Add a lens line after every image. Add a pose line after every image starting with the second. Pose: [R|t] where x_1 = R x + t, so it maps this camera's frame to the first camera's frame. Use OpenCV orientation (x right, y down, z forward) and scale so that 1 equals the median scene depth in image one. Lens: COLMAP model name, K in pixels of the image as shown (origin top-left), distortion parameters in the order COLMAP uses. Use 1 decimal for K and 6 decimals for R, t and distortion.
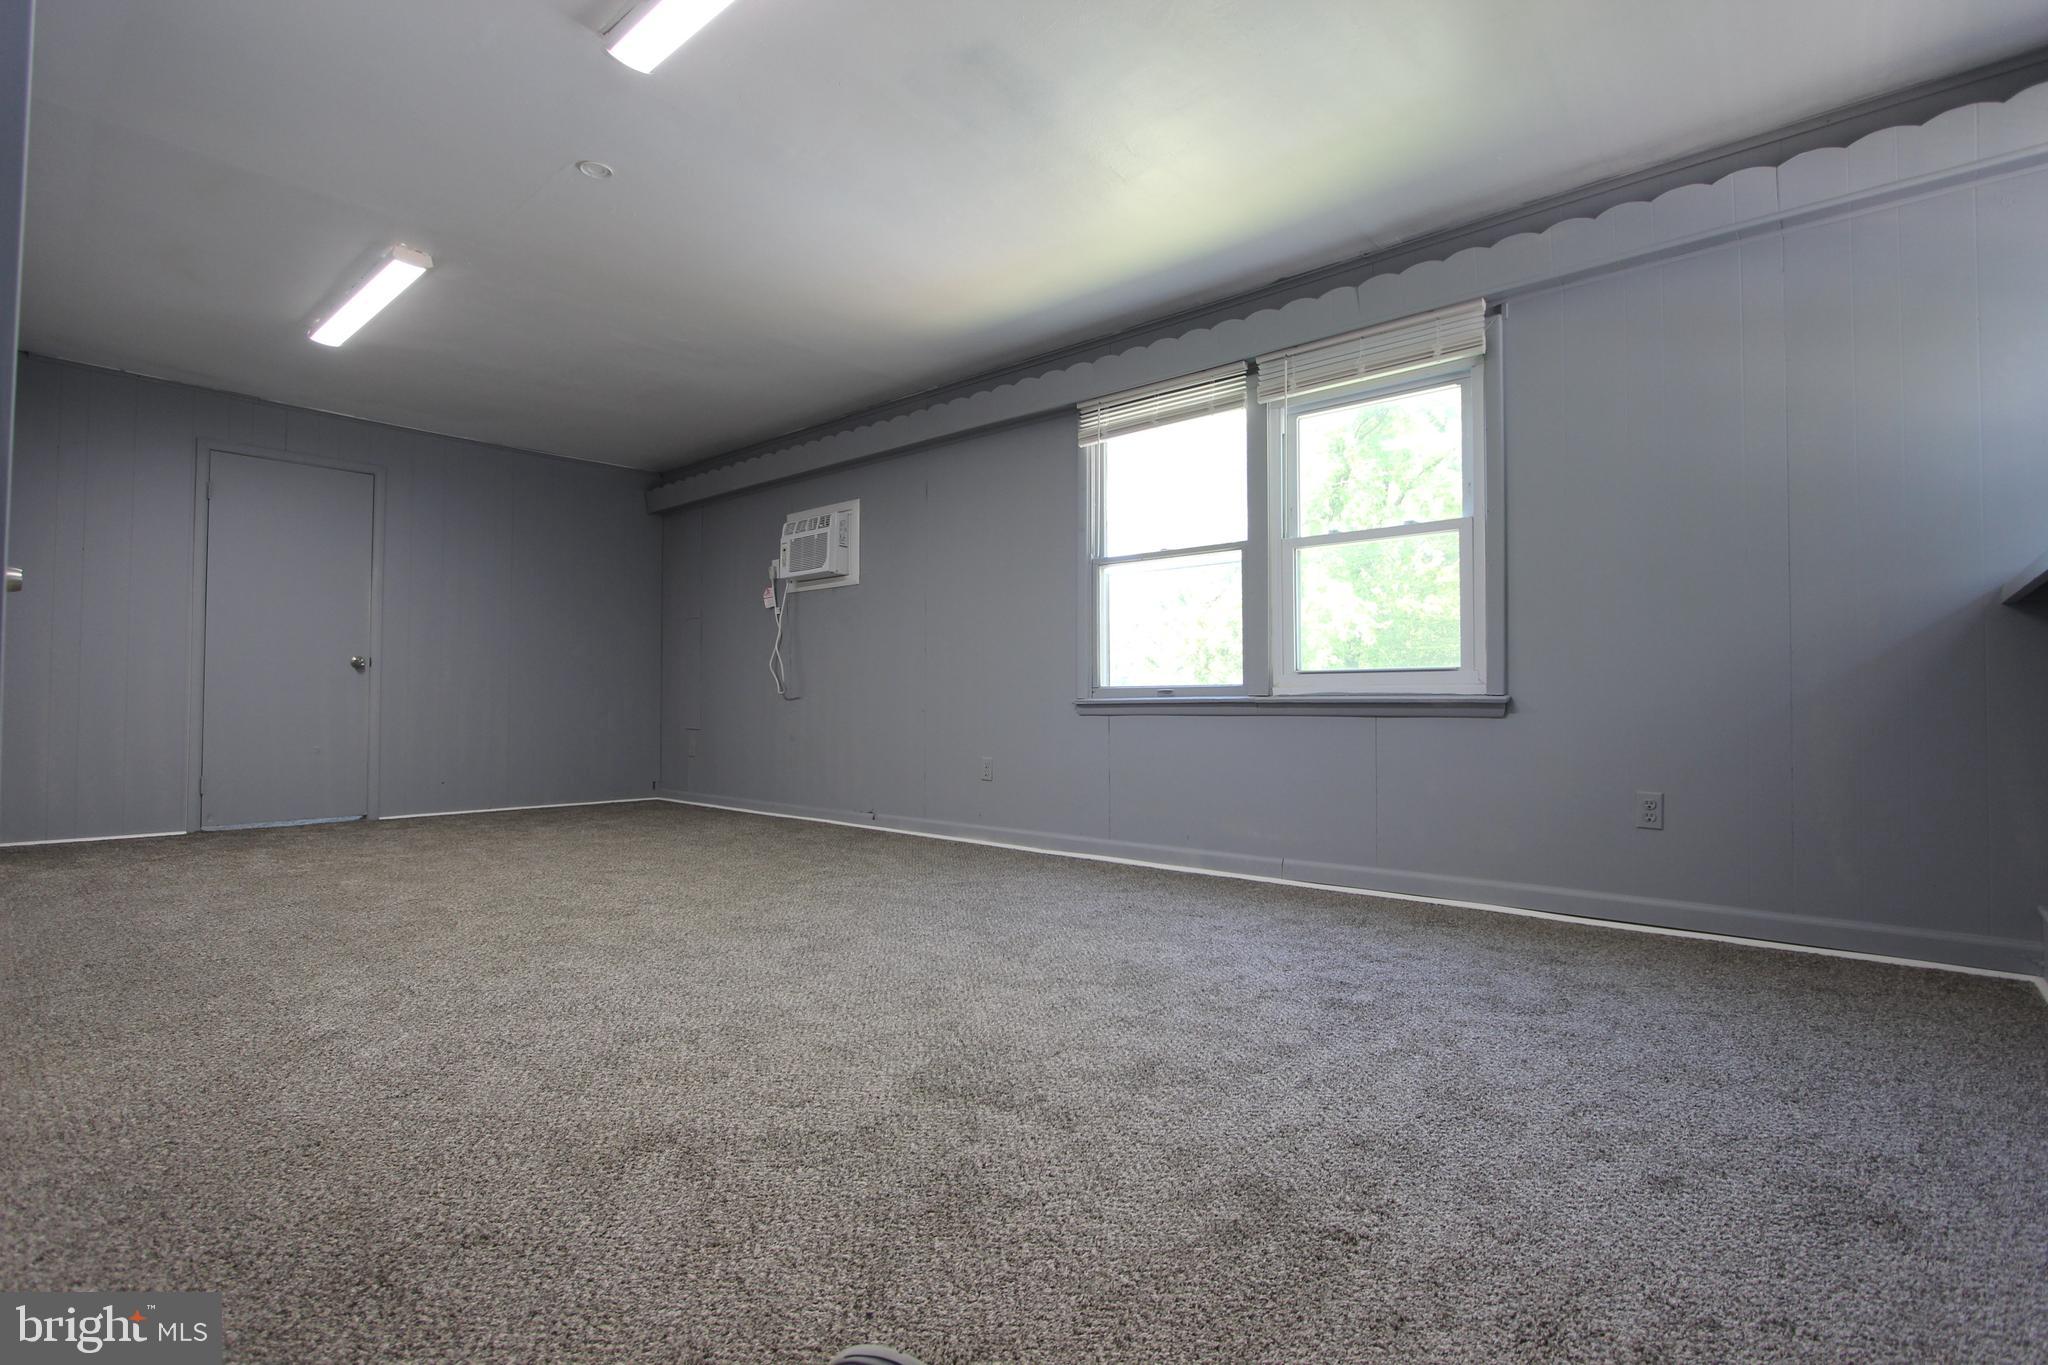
lens RADIAL K [[984.6, 0, 1024.0], [0, 984.6, 682.5], [0, 0, 1]] dist [-0.002976, 0.000536]
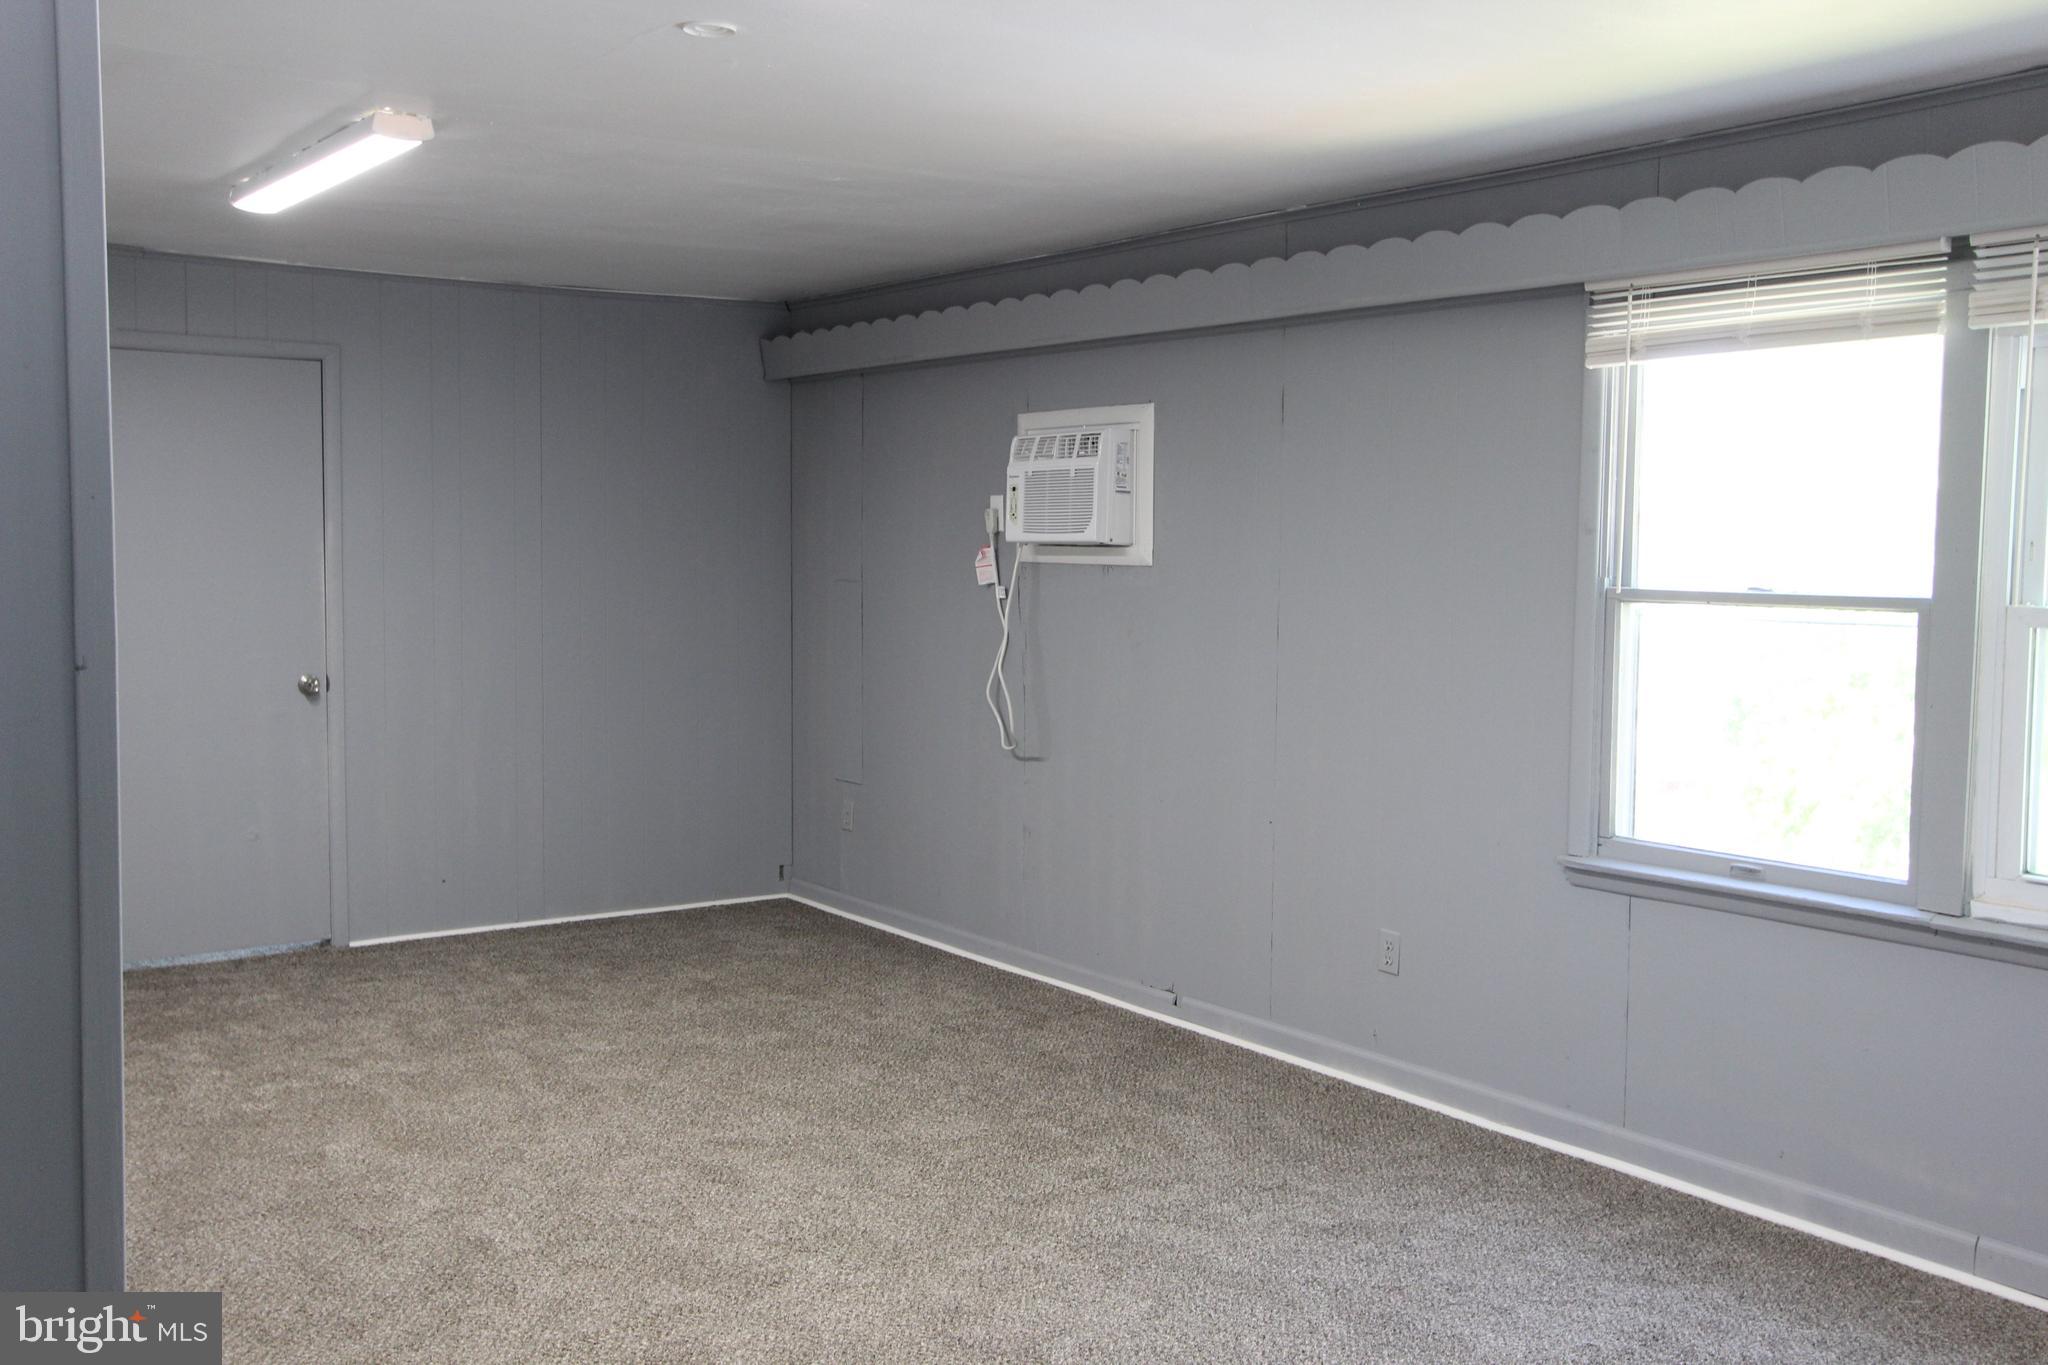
lens RADIAL K [[1969.8, 0, 1024.0], [0, 1969.8, 682.5], [0, 0, 1]] dist [0.021034, 0.037477]
pose [[0.975647, 0.024558, -0.217966, -0.001285], [-0.001941, 0.994640, 0.103377, -0.166897], [0.219336, -0.100436, 0.970466, -0.063233]]
